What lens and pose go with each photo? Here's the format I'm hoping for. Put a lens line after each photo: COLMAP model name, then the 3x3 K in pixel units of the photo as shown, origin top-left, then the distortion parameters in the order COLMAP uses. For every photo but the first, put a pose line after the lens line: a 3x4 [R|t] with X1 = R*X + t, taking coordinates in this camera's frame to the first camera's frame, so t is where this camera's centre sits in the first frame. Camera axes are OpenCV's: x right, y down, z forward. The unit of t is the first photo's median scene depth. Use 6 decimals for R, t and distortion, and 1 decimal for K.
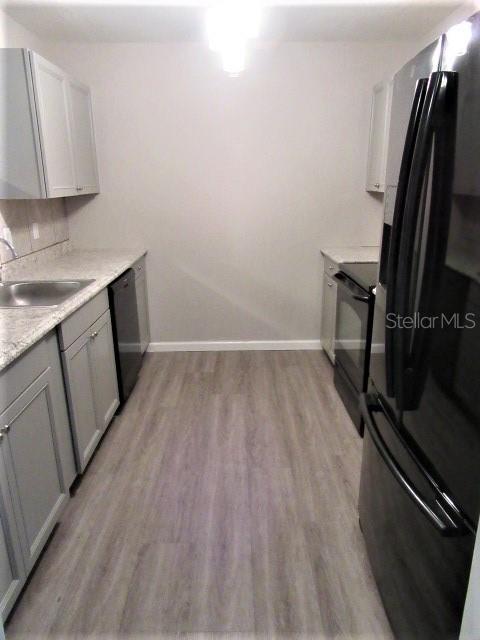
lens RADIAL K [[475.5, 0, 239.0], [0, 475.5, 321.0], [0, 0, 1]] dist [-0.008112, -0.003553]
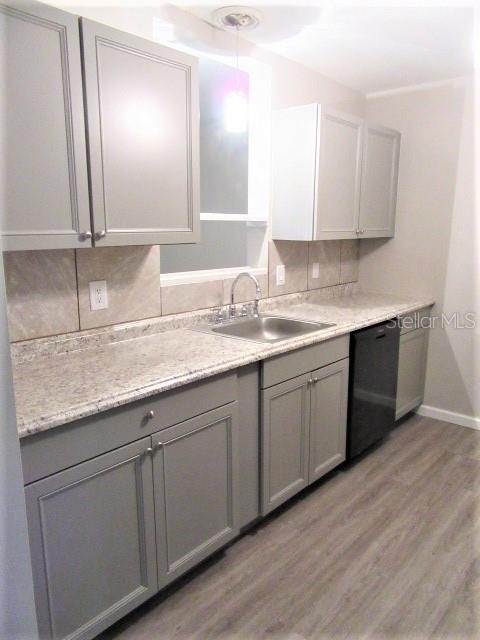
lens RADIAL K [[475.5, 0, 239.3], [0, 475.5, 316.8], [0, 0, 1]] dist [-0.008112, -0.003553]
pose [[0.734849, 0.142843, -0.663018, 0.187752], [-0.202901, 0.979100, -0.013943, -0.048869], [0.647169, 0.144773, 0.748474, 0.145740]]
